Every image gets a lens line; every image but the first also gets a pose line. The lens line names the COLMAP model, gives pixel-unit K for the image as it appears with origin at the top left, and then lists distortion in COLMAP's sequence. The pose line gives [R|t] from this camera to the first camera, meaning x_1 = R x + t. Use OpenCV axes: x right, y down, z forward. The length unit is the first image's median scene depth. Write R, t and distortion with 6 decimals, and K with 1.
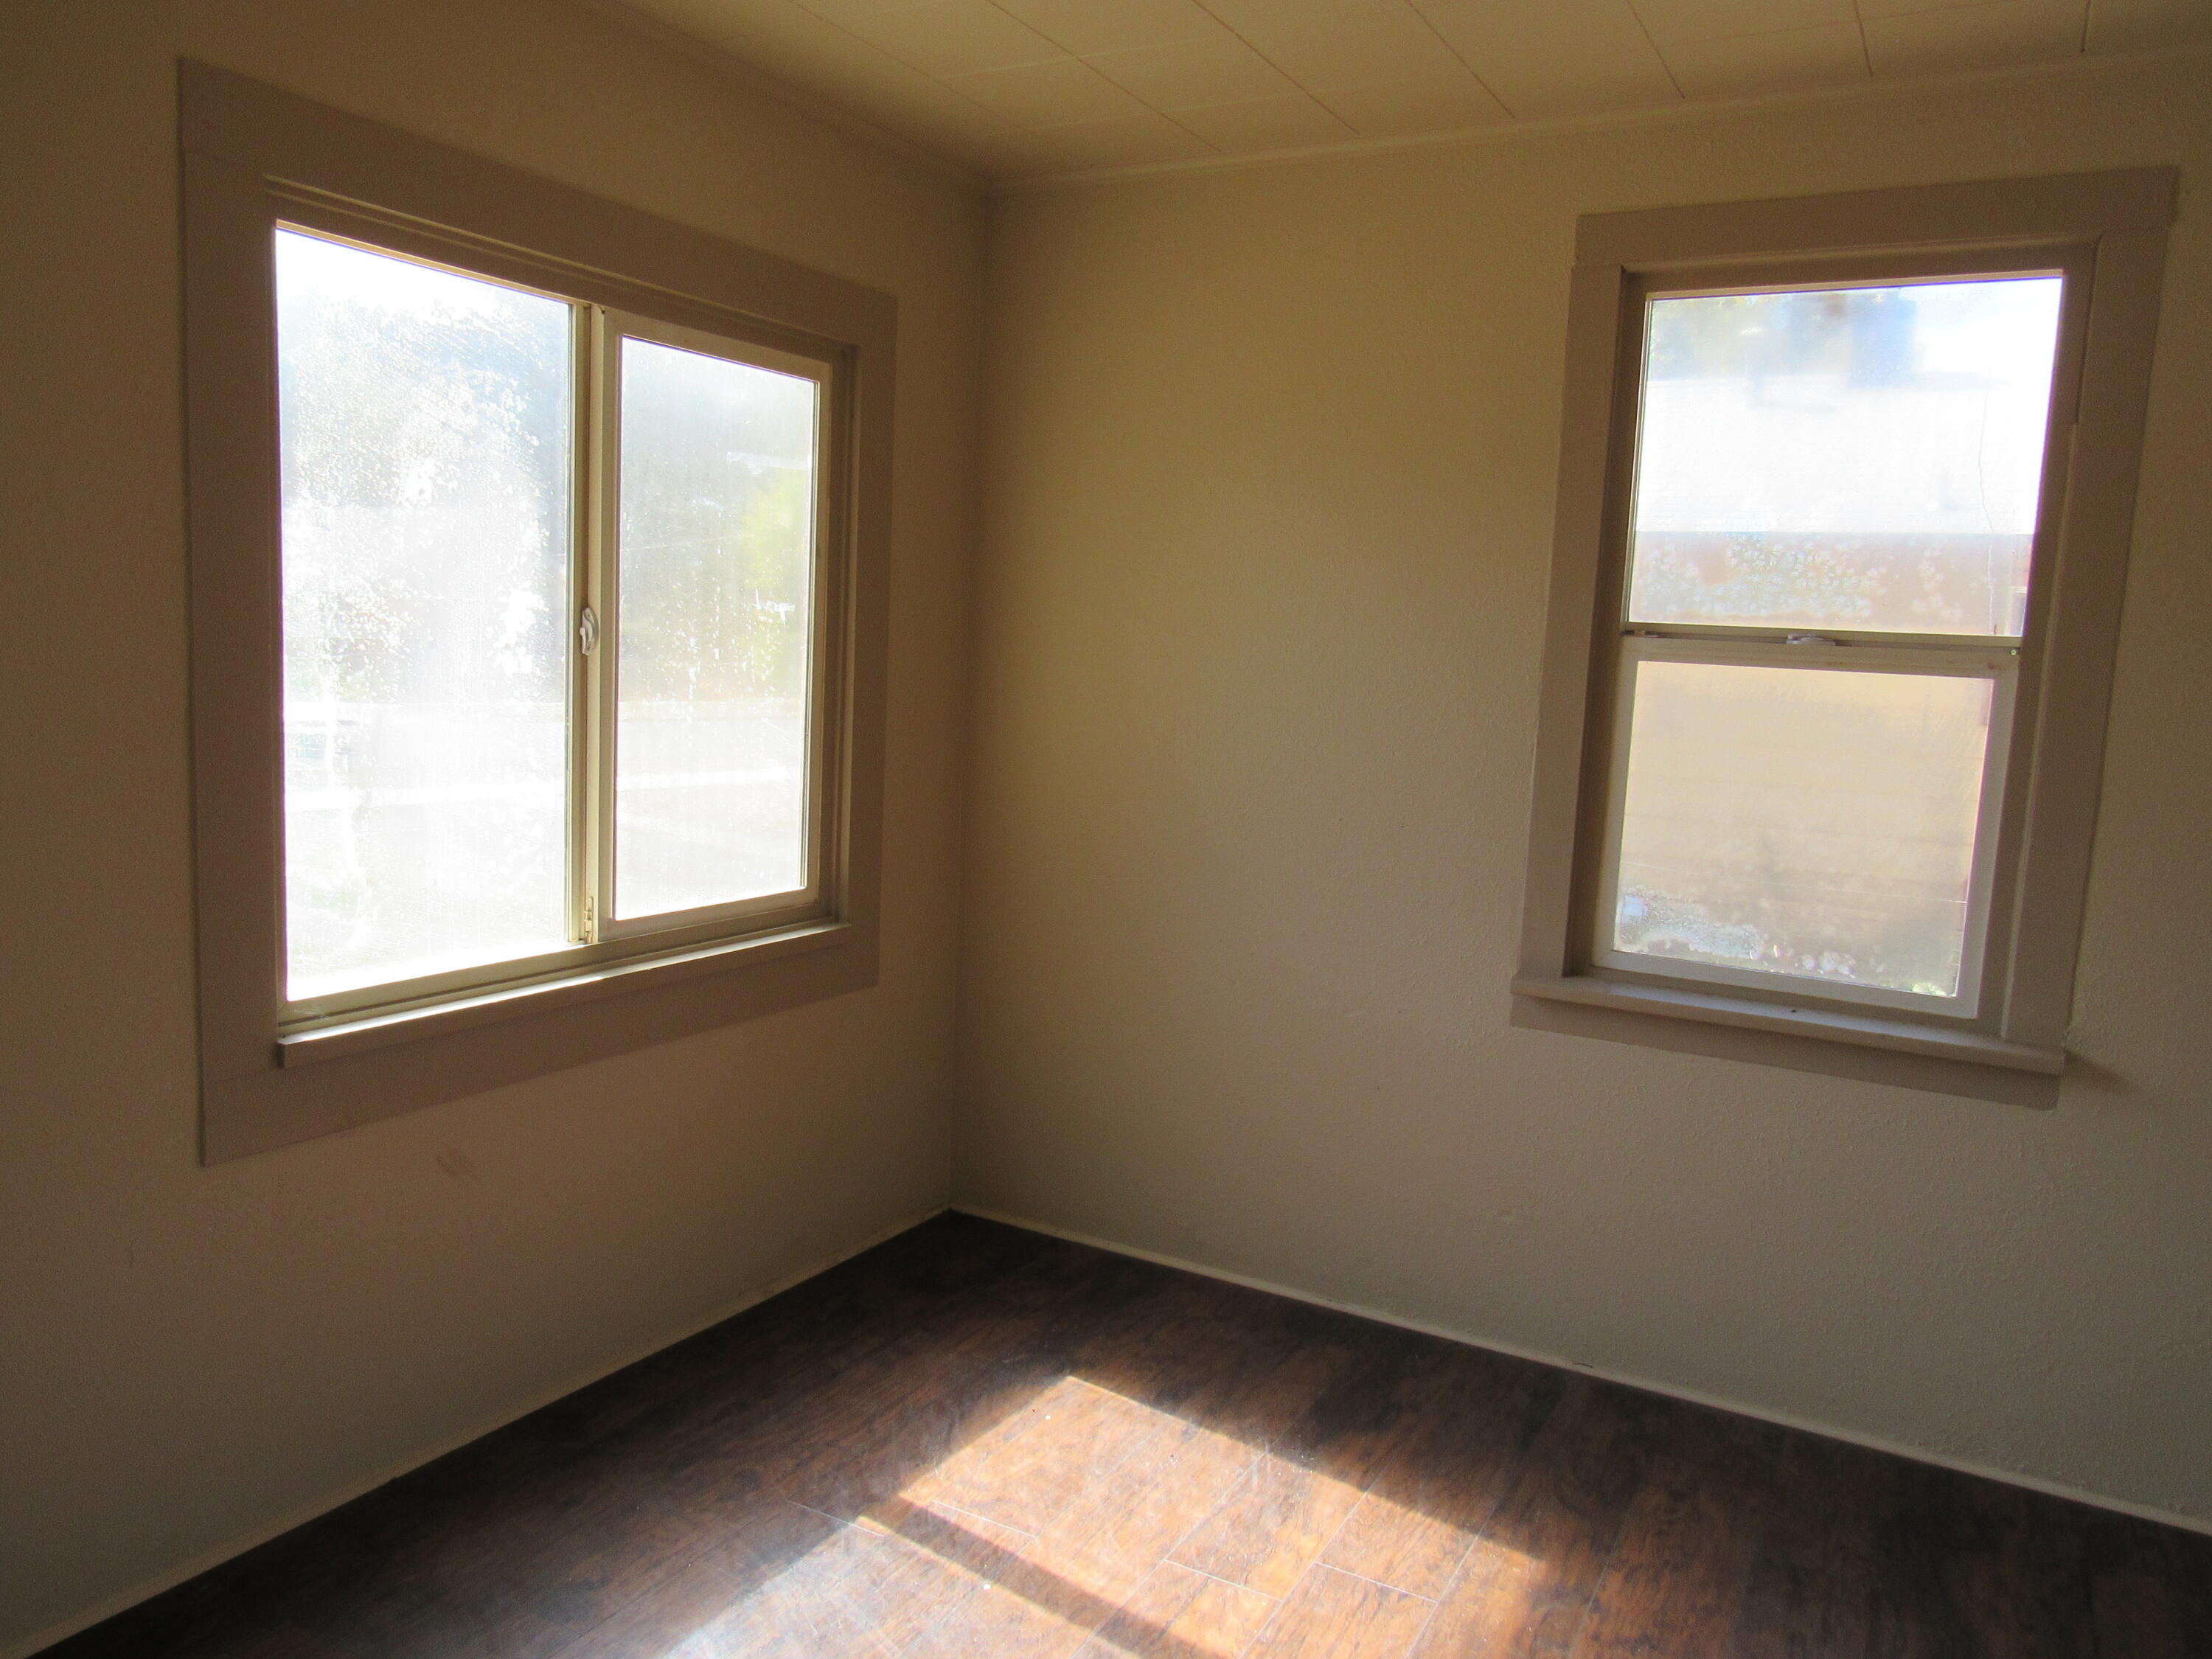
lens RADIAL K [[1581.8, 0, 1106.0], [0, 1581.8, 829.5], [0, 0, 1]] dist [-0.017141, -0.007577]
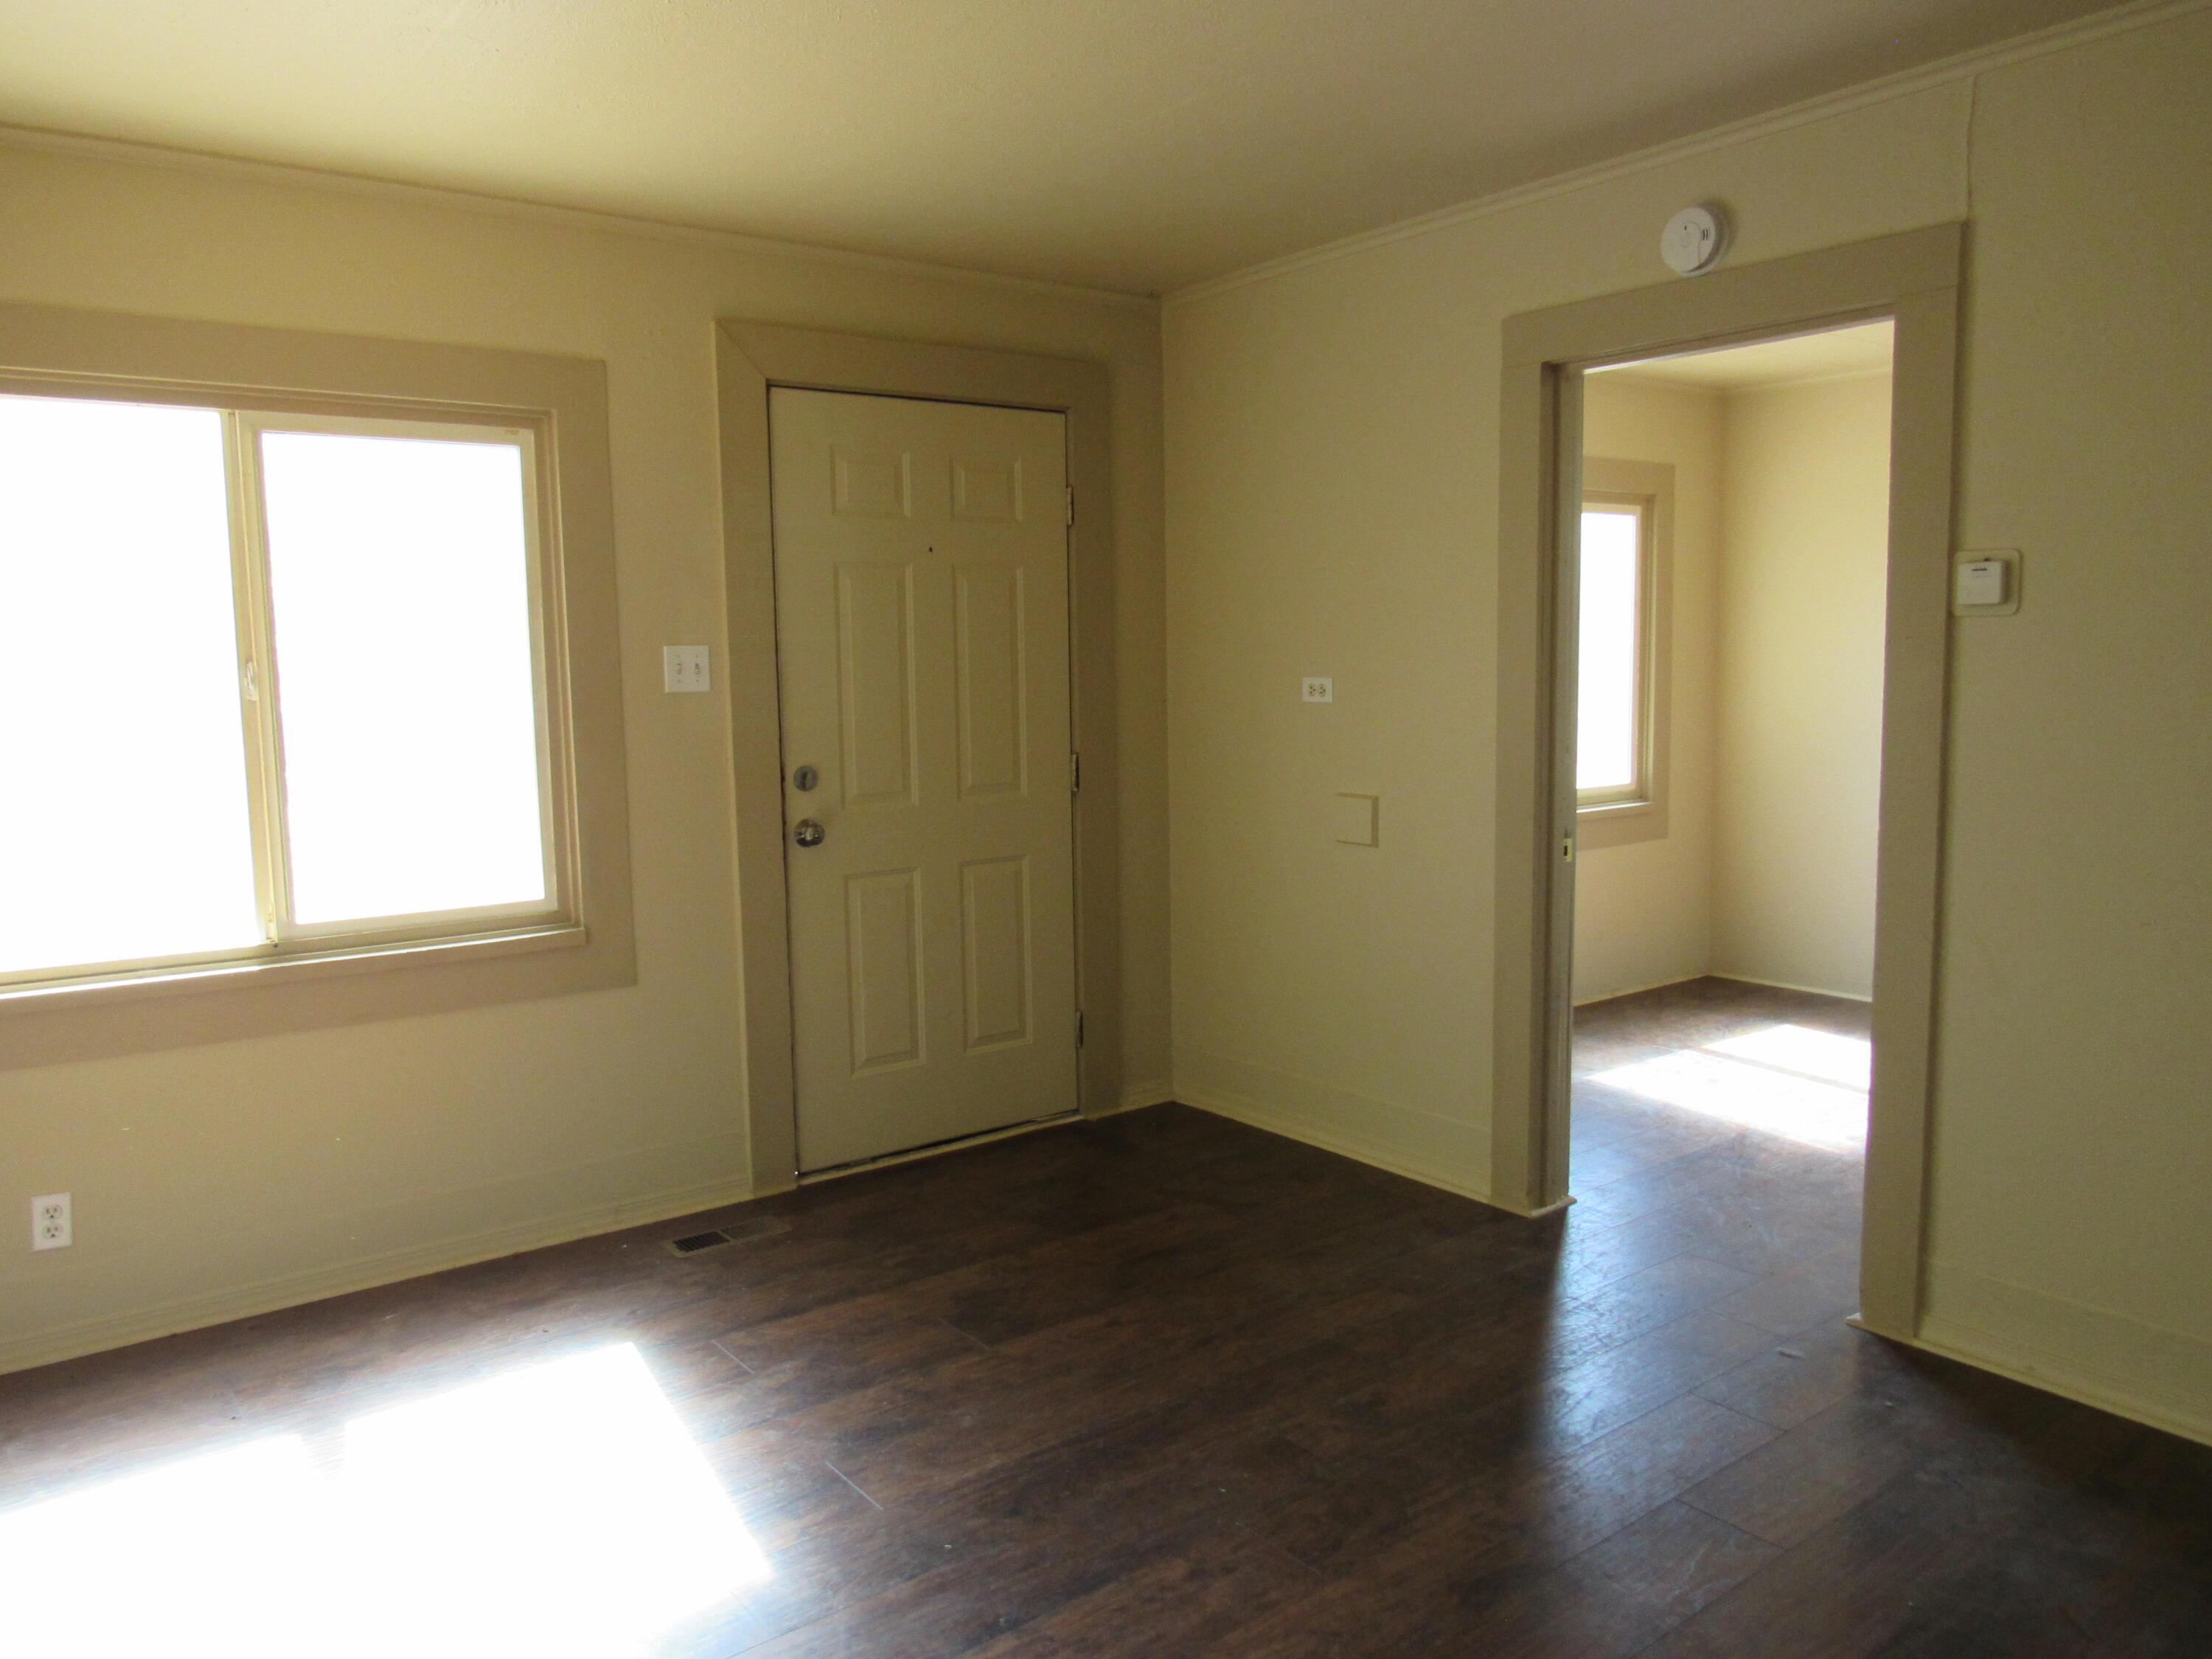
lens RADIAL K [[1581.8, 0, 1106.0], [0, 1581.8, 829.5], [0, 0, 1]] dist [-0.017141, -0.007577]
pose [[0.913268, -0.020030, -0.406866, 0.735130], [0.015923, 0.999782, -0.013477, 0.013079], [0.407047, 0.005829, 0.913389, 0.170805]]
